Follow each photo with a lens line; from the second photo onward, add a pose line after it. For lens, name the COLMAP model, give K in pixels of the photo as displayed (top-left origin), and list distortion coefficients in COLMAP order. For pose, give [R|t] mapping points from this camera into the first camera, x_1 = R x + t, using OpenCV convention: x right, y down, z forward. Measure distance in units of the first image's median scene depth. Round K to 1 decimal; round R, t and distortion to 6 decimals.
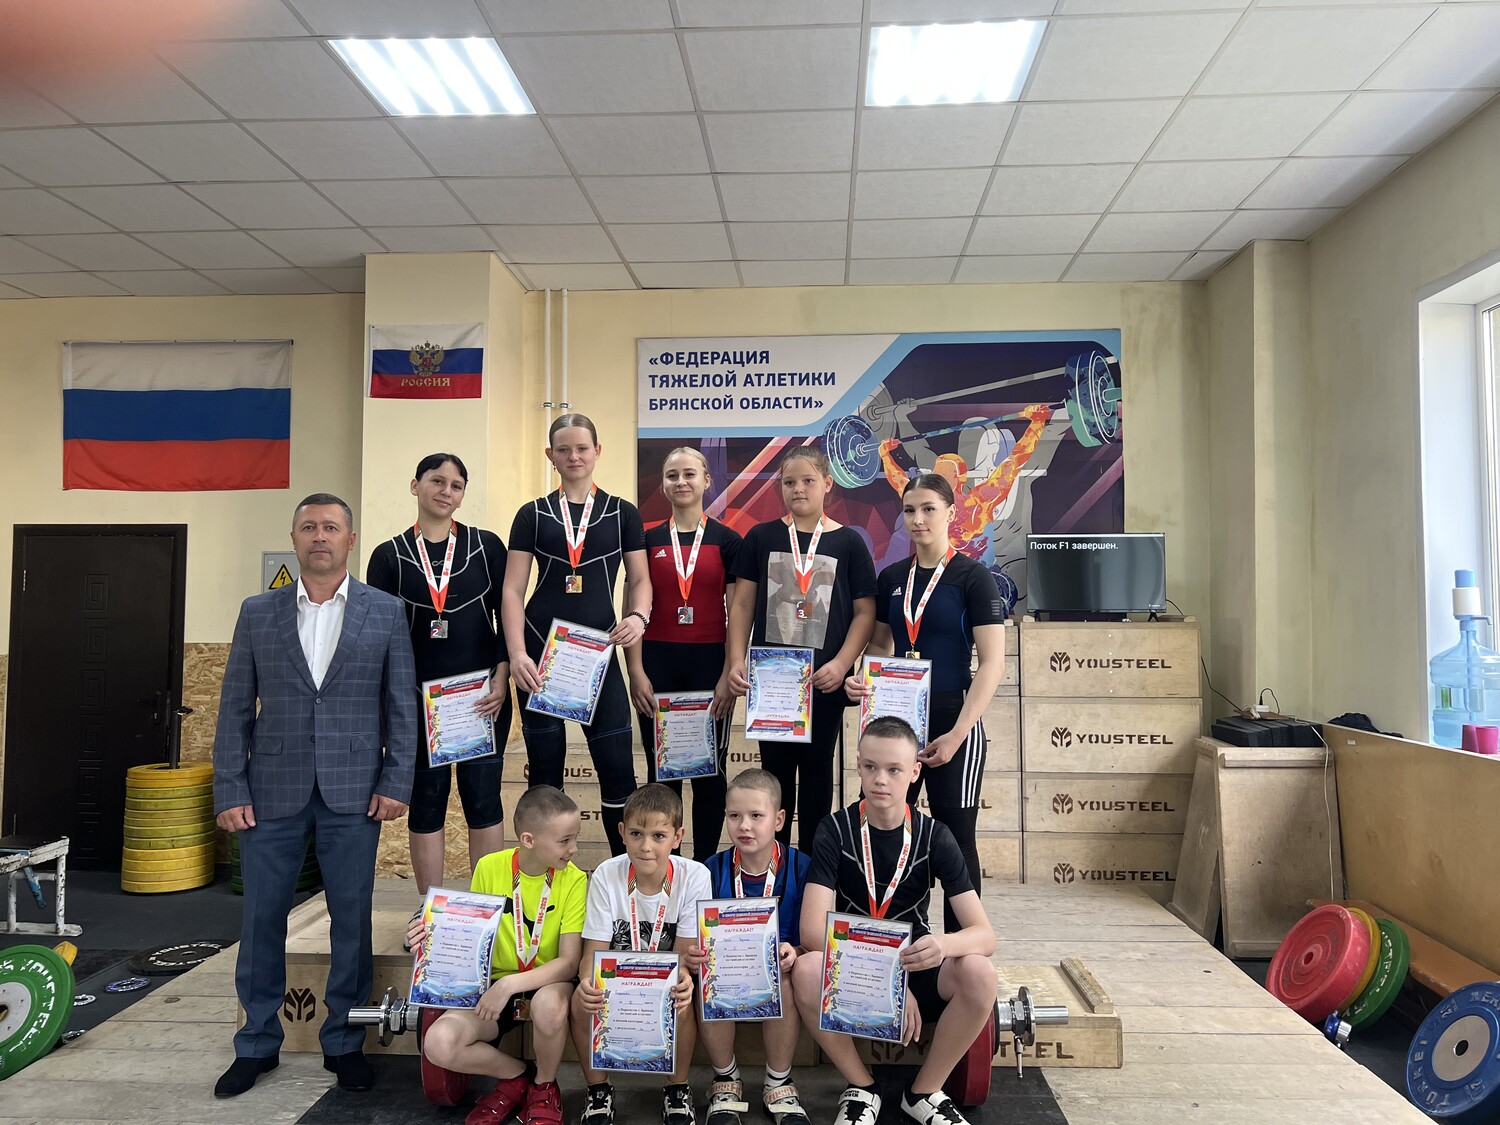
lens RADIAL K [[1172.6, 0, 744.2], [0, 1172.6, 554.6], [0, 0, 1]] dist [0.049995, -0.038578]
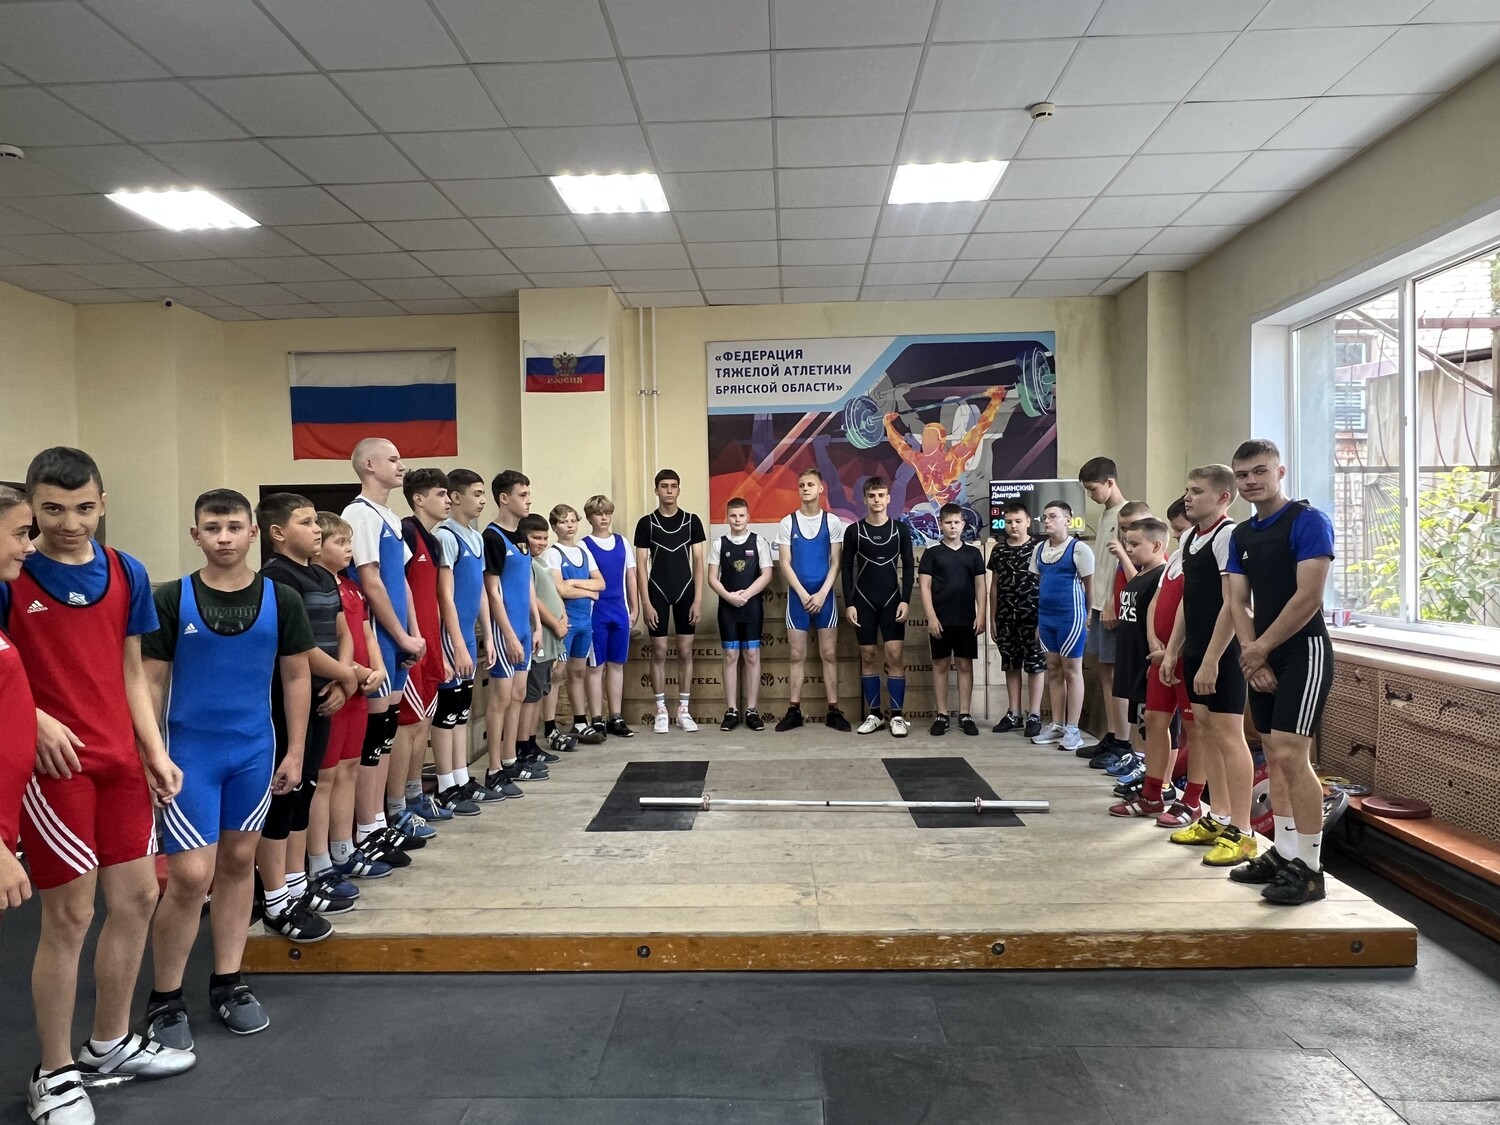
lens RADIAL K [[1036.1, 0, 736.1], [0, 1036.1, 566.3], [0, 0, 1]] dist [-0.010957, 0.032707]
pose [[0.999777, -0.018525, 0.010100, -0.075759], [0.017740, 0.997178, 0.072946, -0.010028], [-0.011423, -0.072751, 0.997285, -0.237147]]
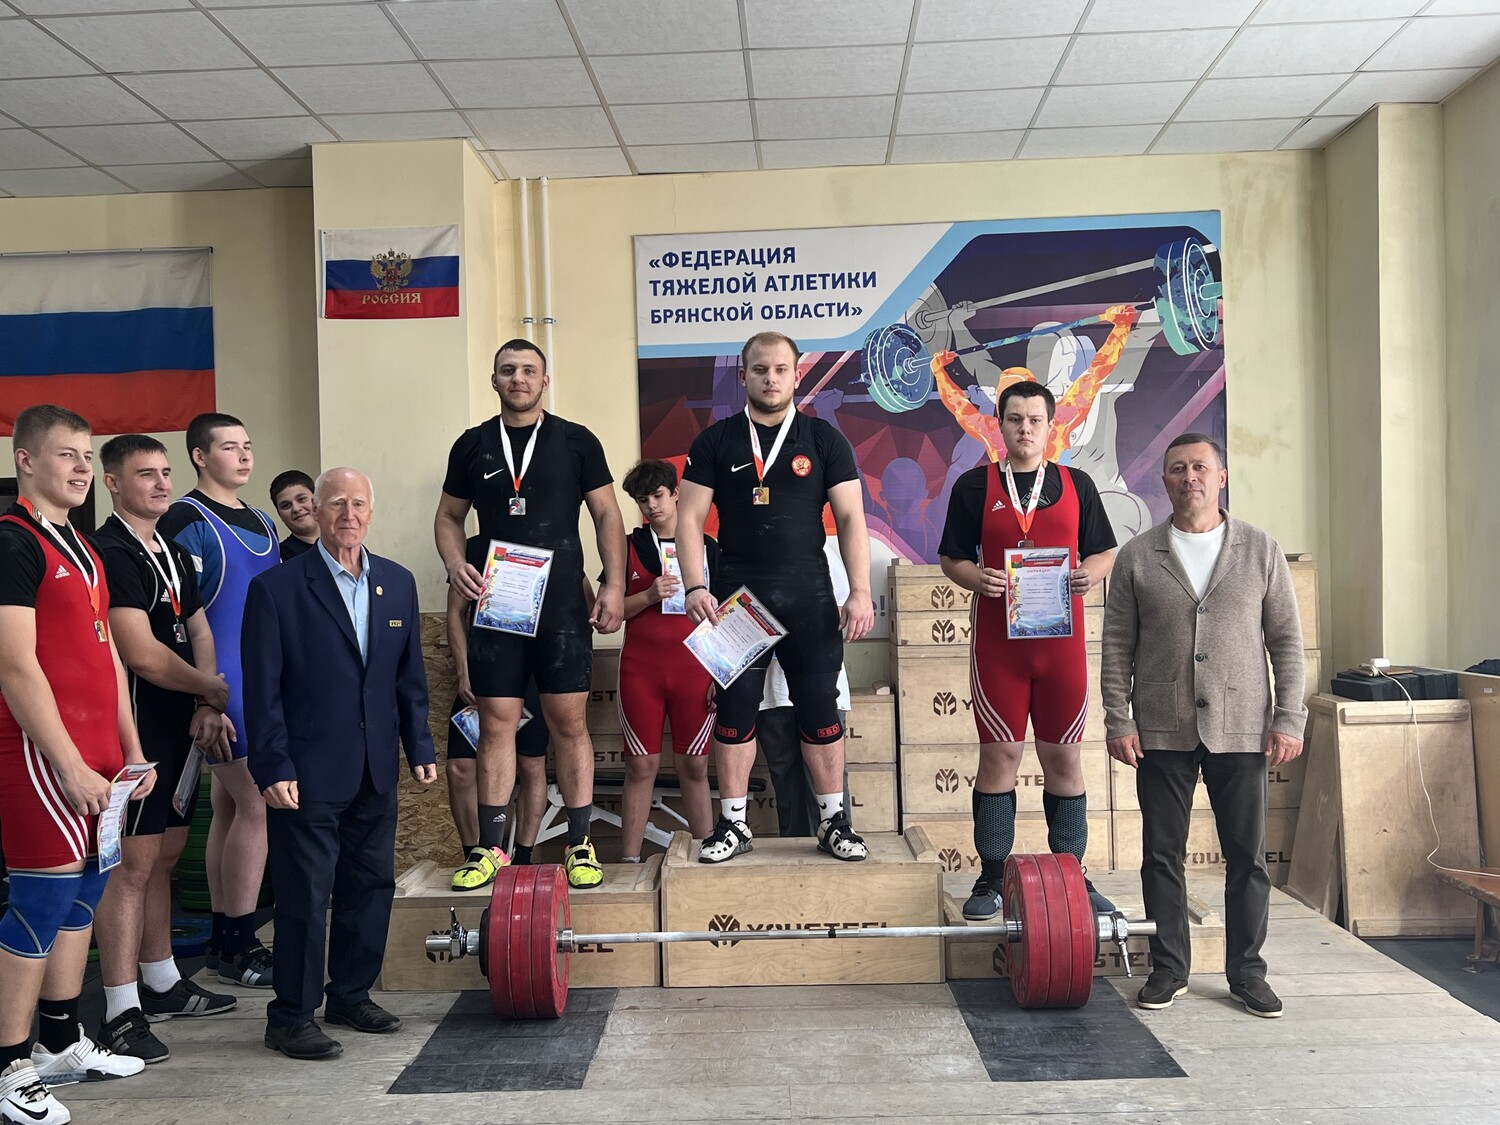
lens RADIAL K [[1616.5, 0, 719.5], [0, 1616.5, 576.7], [0, 0, 1]] dist [0.057636, 0.000000]
pose [[0.999569, -0.026856, 0.011844, -0.052615], [0.026231, 0.998399, 0.050110, -0.001165], [-0.013170, -0.049777, 0.998673, -0.149973]]
